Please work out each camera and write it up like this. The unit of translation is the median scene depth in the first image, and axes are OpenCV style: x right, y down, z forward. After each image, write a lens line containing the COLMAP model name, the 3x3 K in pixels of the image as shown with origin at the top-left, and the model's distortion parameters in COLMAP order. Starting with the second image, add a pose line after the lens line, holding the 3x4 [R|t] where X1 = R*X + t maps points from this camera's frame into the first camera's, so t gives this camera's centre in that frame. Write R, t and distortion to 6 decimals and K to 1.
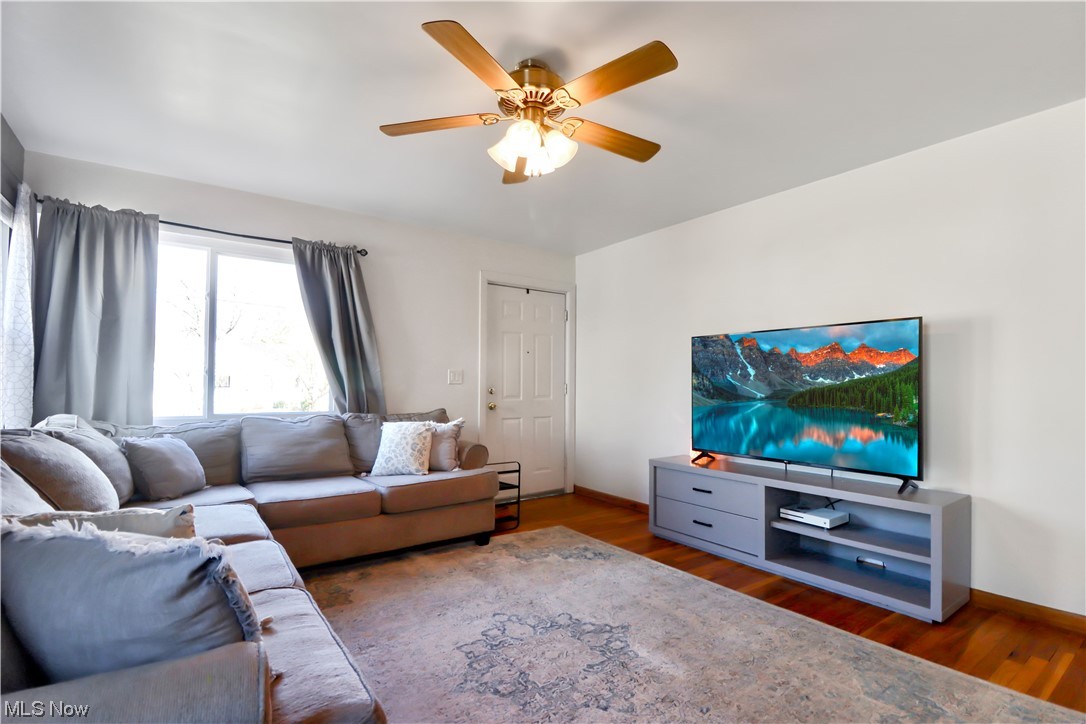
lens RADIAL K [[517.9, 0, 548.9], [0, 517.9, 373.3], [0, 0, 1]] dist [-0.008876, -0.003886]
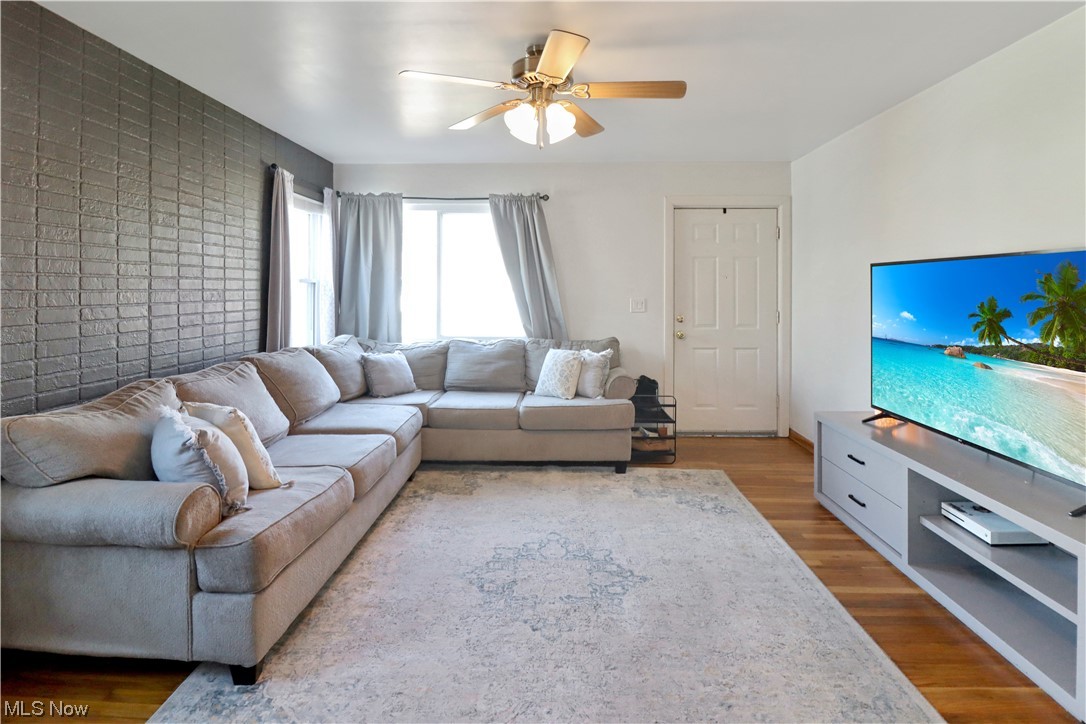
lens RADIAL K [[554.1, 0, 542.9], [0, 554.1, 288.5], [0, 0, 1]] dist [-0.004635, -0.005494]
pose [[0.789697, -0.003973, -0.613485, 0.458196], [0.016967, 0.999738, 0.015366, -0.062199], [0.613263, -0.022543, 0.789557, 0.035307]]
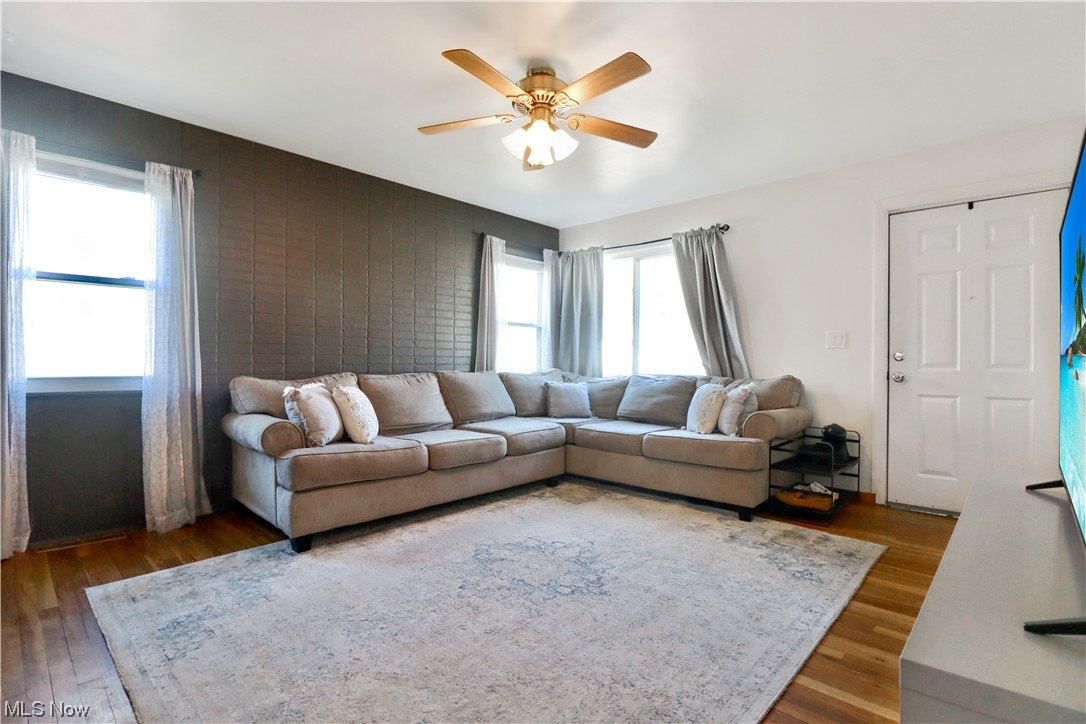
lens RADIAL K [[517.9, 0, 546.4], [0, 517.9, 362.4], [0, 0, 1]] dist [-0.008876, -0.003886]
pose [[0.186524, -0.002812, -0.982446, 0.746771], [0.016755, 0.999860, 0.000319, 0.047535], [0.982307, -0.016521, 0.186545, 0.513414]]
